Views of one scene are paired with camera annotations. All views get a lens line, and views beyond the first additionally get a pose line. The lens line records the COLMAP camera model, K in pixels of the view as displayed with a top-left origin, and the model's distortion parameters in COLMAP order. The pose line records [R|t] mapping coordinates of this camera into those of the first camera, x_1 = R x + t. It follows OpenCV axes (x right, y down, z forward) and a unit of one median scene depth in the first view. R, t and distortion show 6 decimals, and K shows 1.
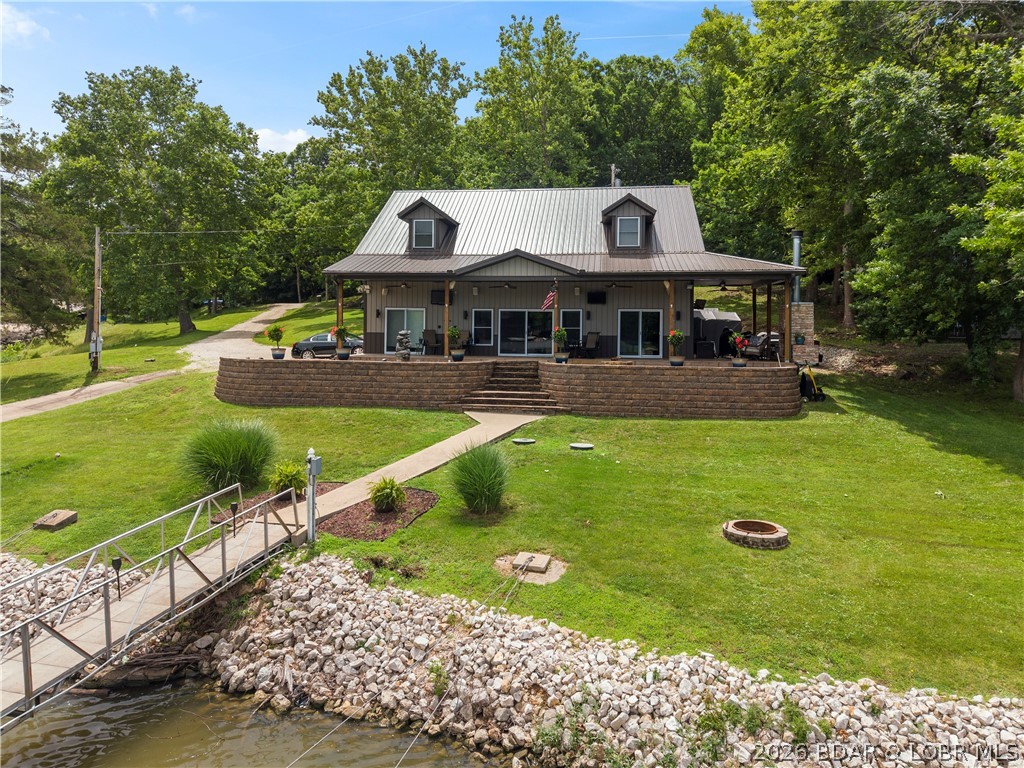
lens RADIAL K [[710.3, 0, 508.6], [0, 710.3, 327.4], [0, 0, 1]] dist [0.037387, -0.002151]
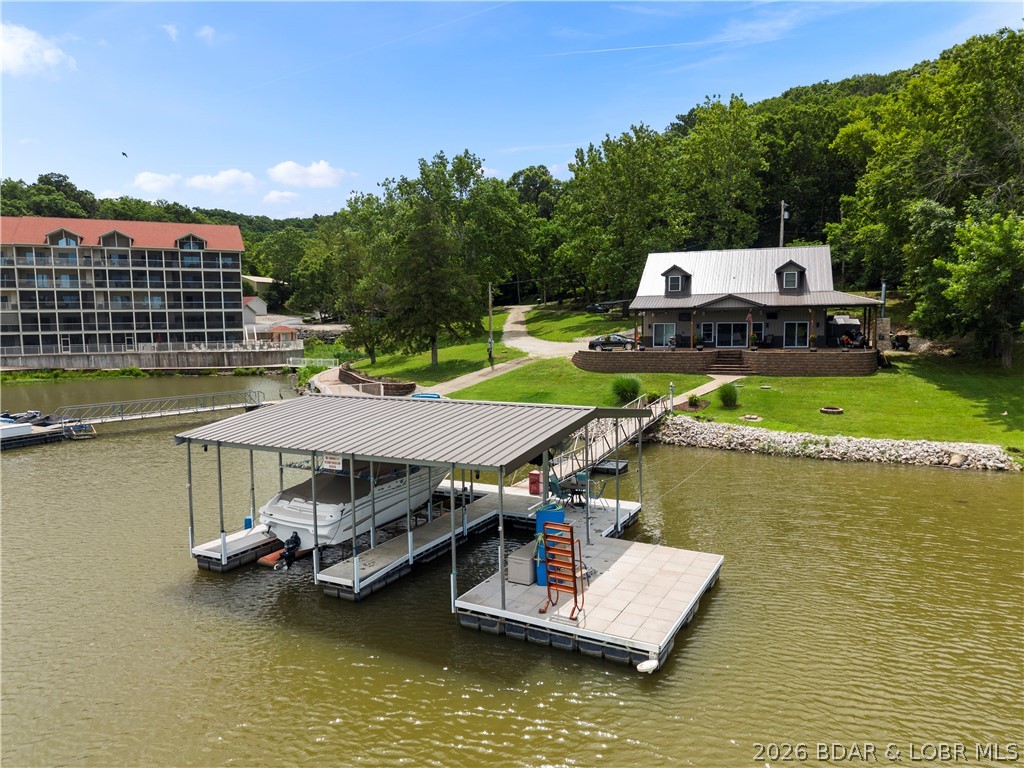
lens RADIAL K [[707.9, 0, 512.0], [0, 707.9, 384.0], [0, 0, 1]] dist [0.002922, -0.000295]
pose [[0.976141, -0.002296, -0.217127, -0.161811], [0.023508, 0.995184, 0.095161, -0.065771], [0.215863, -0.097994, 0.971494, -1.131865]]
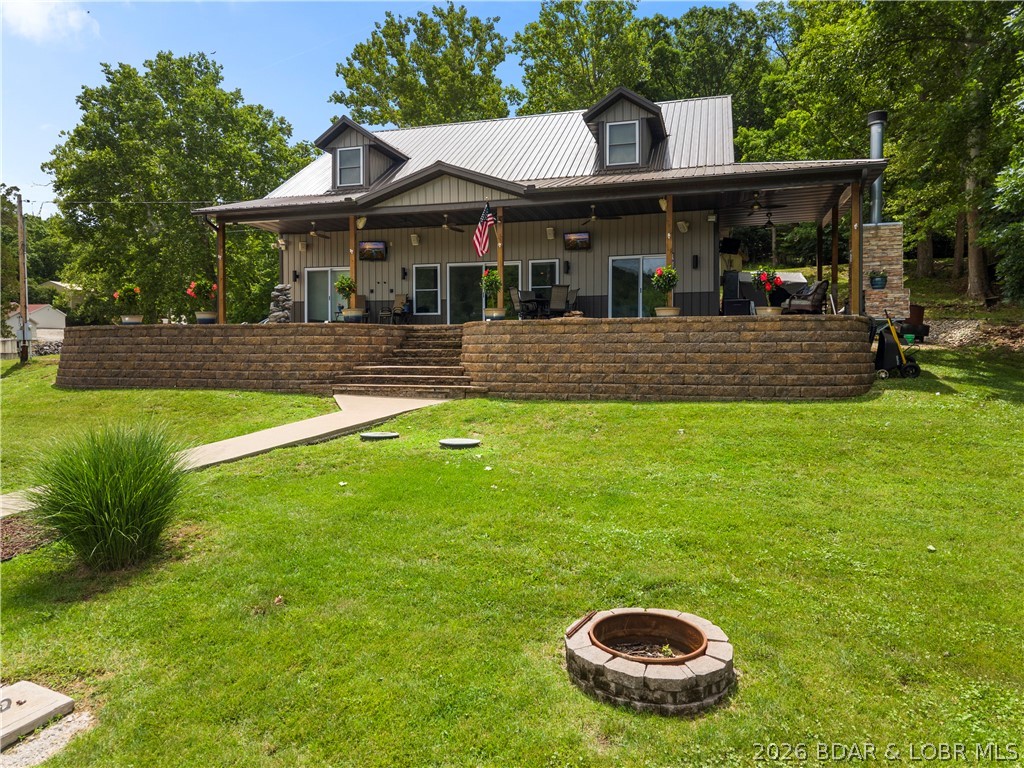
lens RADIAL K [[698.5, 0, 513.9], [0, 698.5, 357.0], [0, 0, 1]] dist [0.023721, 0.002489]
pose [[0.989290, -0.009261, -0.145670, 0.185021], [0.011139, 0.999865, 0.012079, 0.072168], [0.145538, -0.013573, 0.989259, 0.353395]]
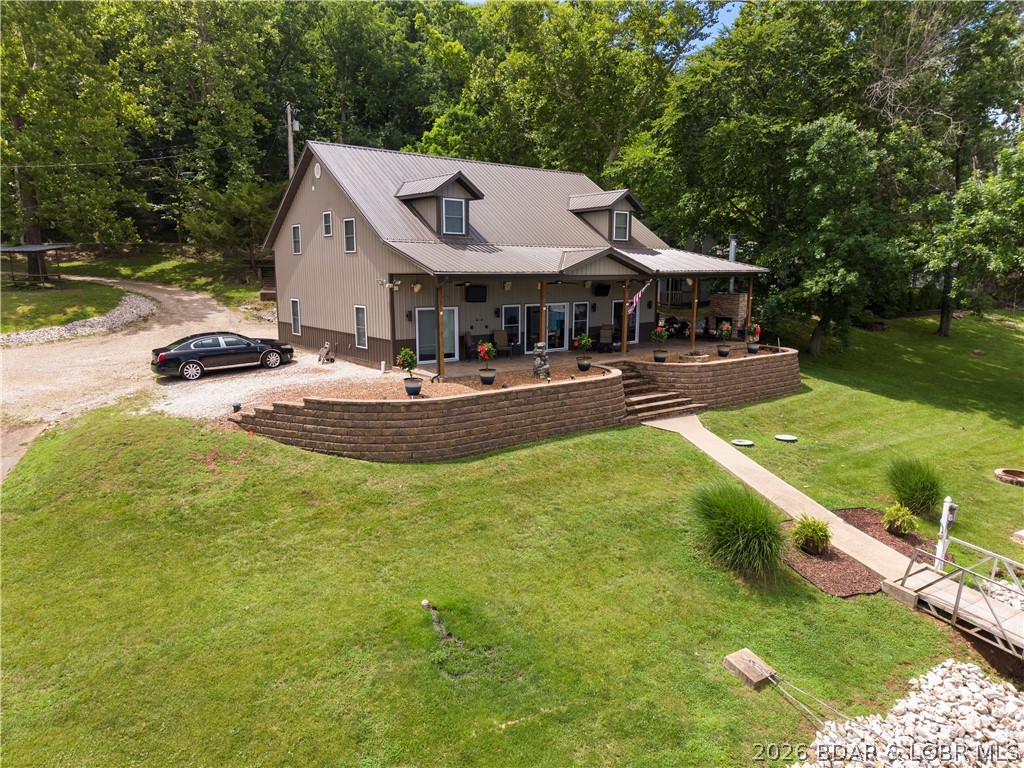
lens RADIAL K [[688.3, 0, 512.0], [0, 688.3, 384.0], [0, 0, 1]] dist [0.052827, -0.059298]
pose [[0.677208, -0.128328, 0.724515, -0.819204], [0.000398, 0.984737, 0.174048, -0.095375], [-0.735792, -0.117578, 0.666923, 0.465227]]
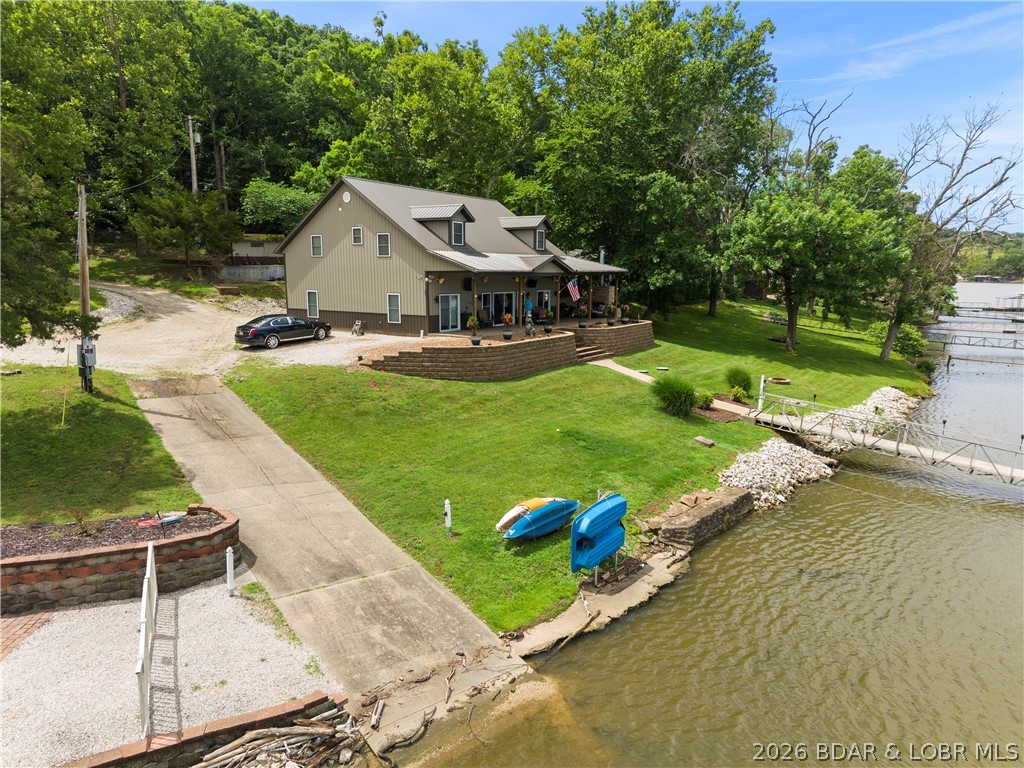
lens RADIAL K [[688.3, 0, 512.0], [0, 688.3, 384.0], [0, 0, 1]] dist [0.052827, -0.059298]
pose [[0.408738, -0.154959, 0.899400, -1.456017], [-0.006160, 0.984989, 0.172505, -0.097362], [-0.912631, -0.076049, 0.401648, 0.484577]]
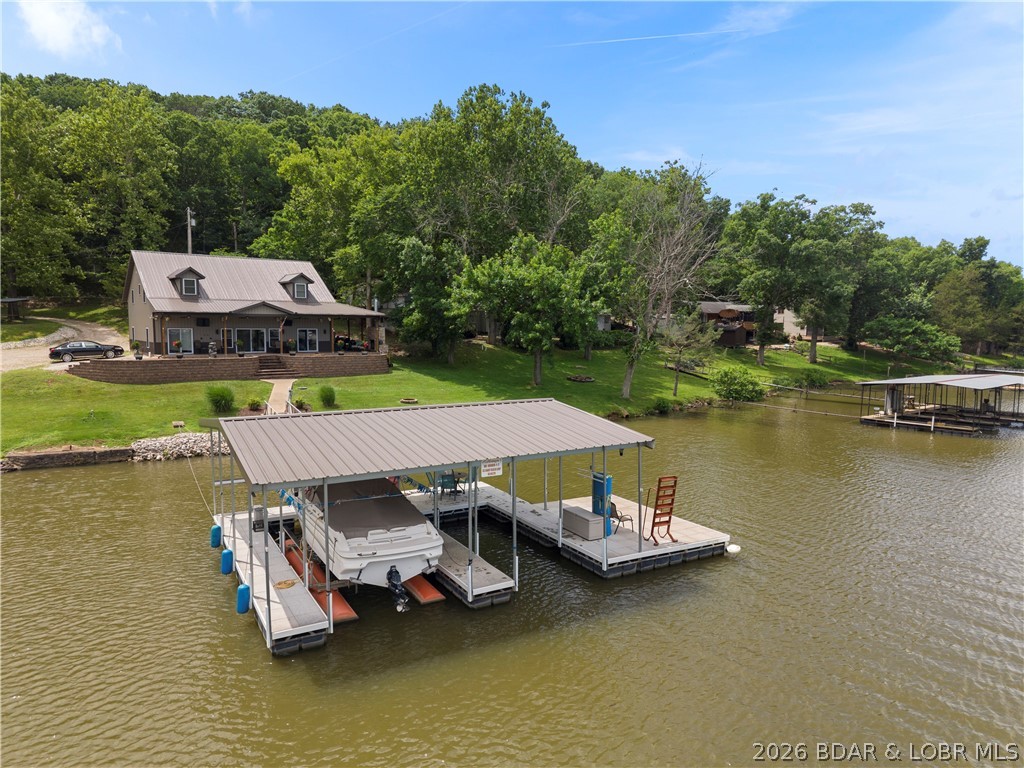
lens RADIAL K [[688.3, 0, 512.0], [0, 688.3, 384.0], [0, 0, 1]] dist [0.052827, -0.059298]
pose [[0.692942, -0.065435, 0.718018, -0.991895], [-0.007333, 0.995182, 0.097770, -0.077174], [-0.720956, -0.073015, 0.689124, -0.966952]]
